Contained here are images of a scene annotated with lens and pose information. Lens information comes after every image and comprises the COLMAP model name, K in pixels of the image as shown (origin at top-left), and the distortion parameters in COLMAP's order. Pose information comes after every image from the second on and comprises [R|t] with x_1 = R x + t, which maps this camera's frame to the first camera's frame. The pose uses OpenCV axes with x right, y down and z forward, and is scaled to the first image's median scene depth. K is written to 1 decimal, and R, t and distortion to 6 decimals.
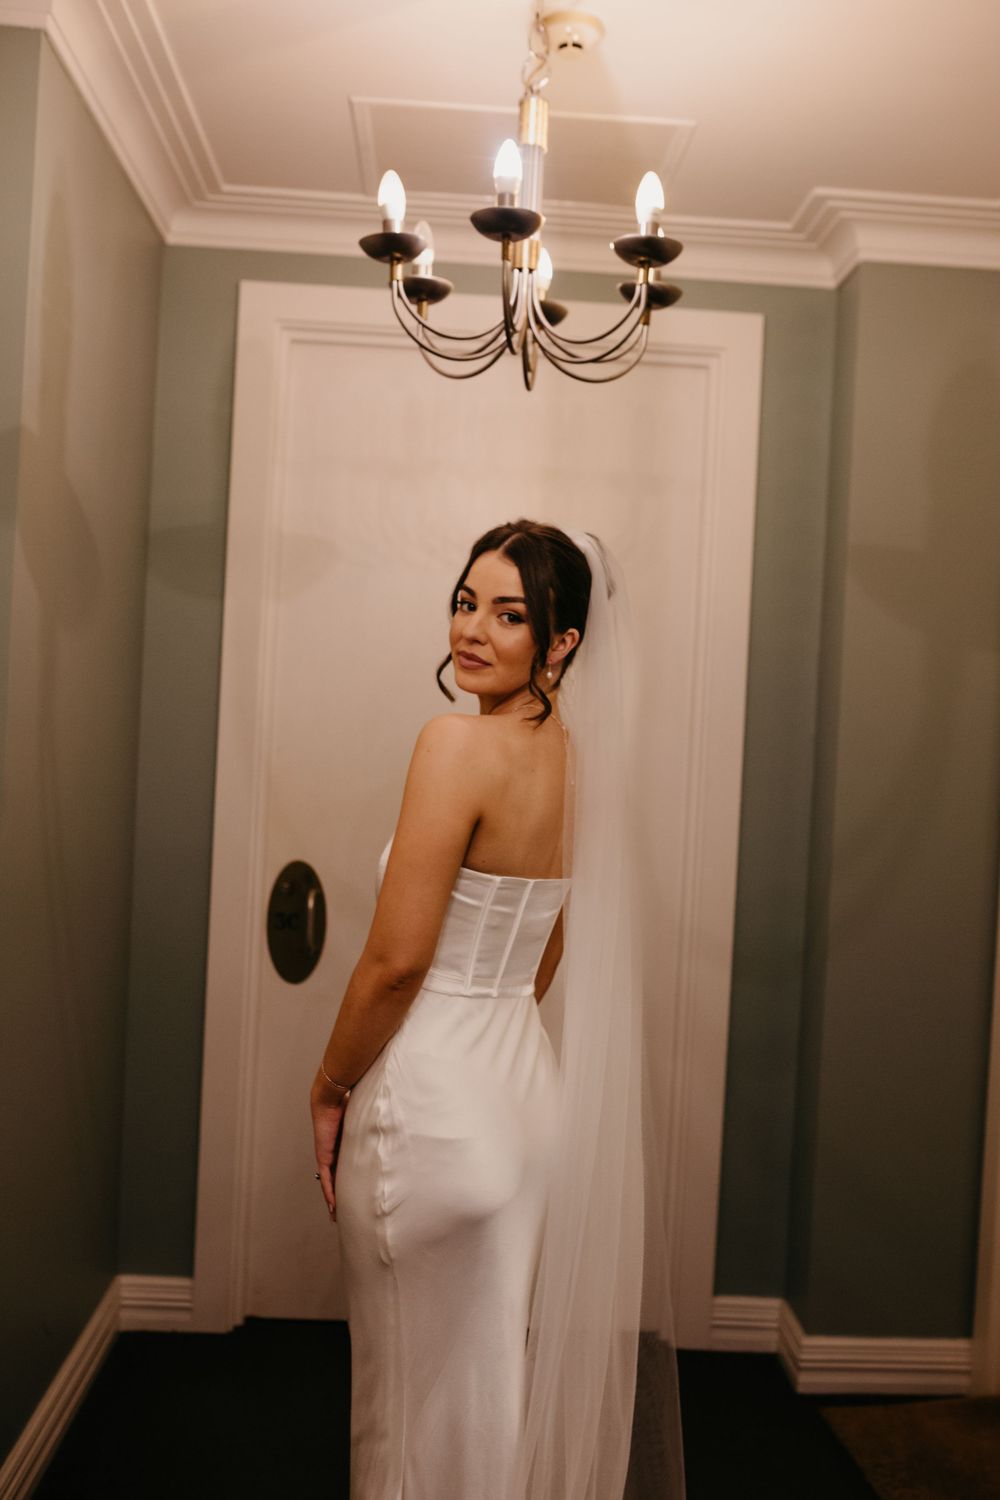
lens RADIAL K [[1418.6, 0, 508.7], [0, 1418.6, 749.1], [0, 0, 1]] dist [-0.021434, 0.000000]
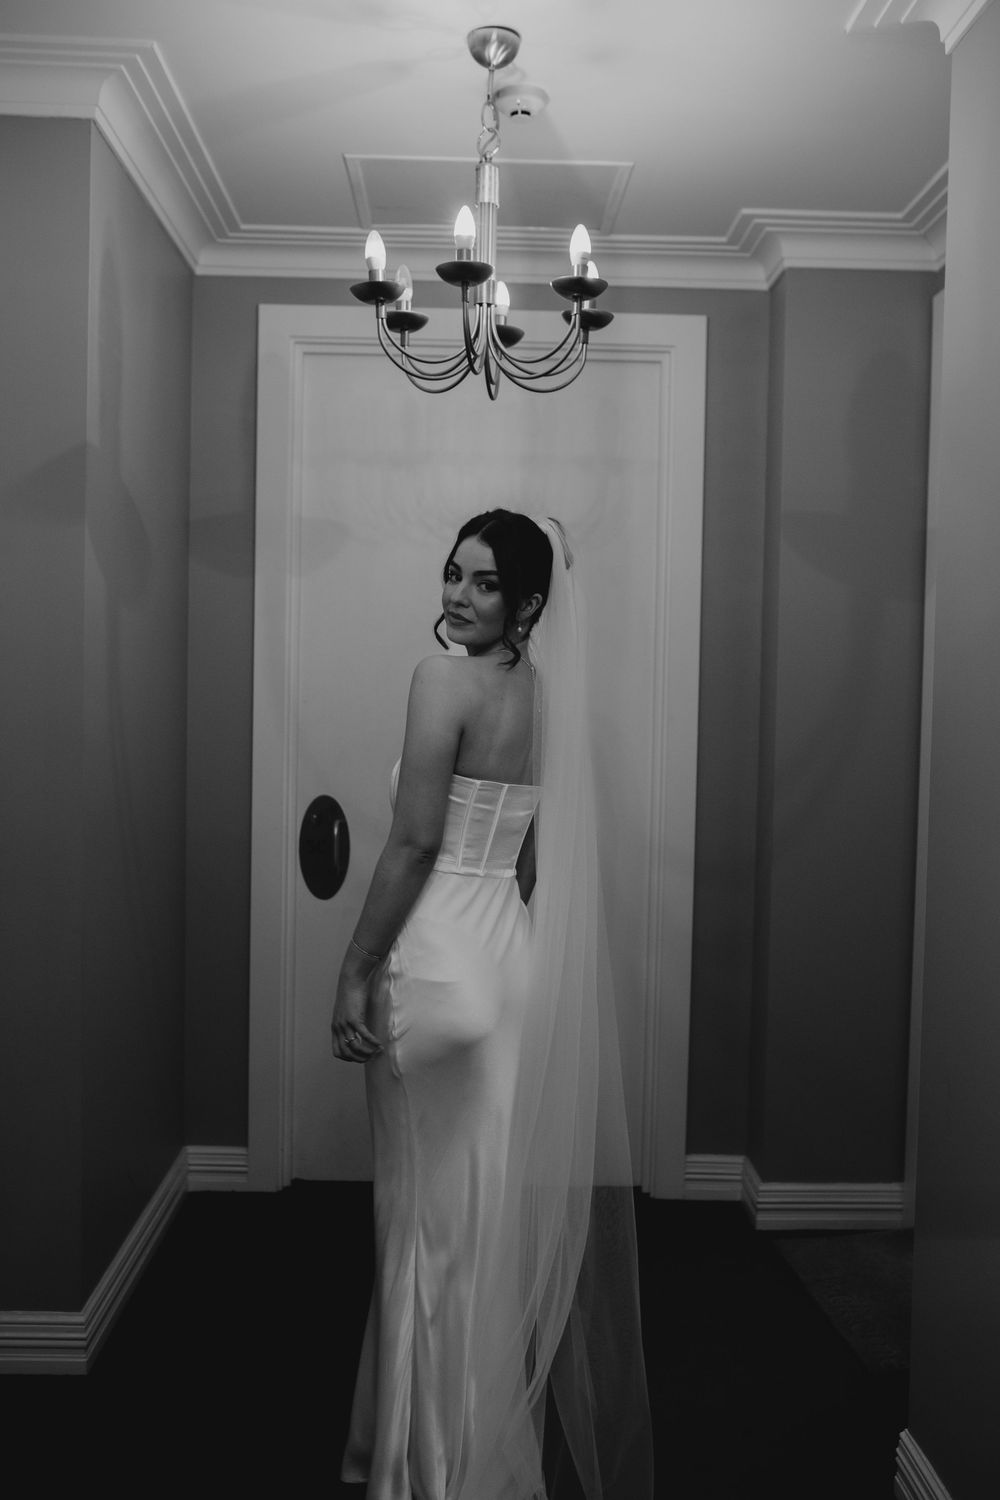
lens RADIAL K [[1418.6, 0, 492.6], [0, 1418.6, 750.7], [0, 0, 1]] dist [-0.021434, 0.000000]
pose [[0.998920, -0.029477, -0.035908, 0.038369], [0.030332, 0.999264, 0.023501, 0.018802], [0.035188, -0.024564, 0.999079, -0.189730]]
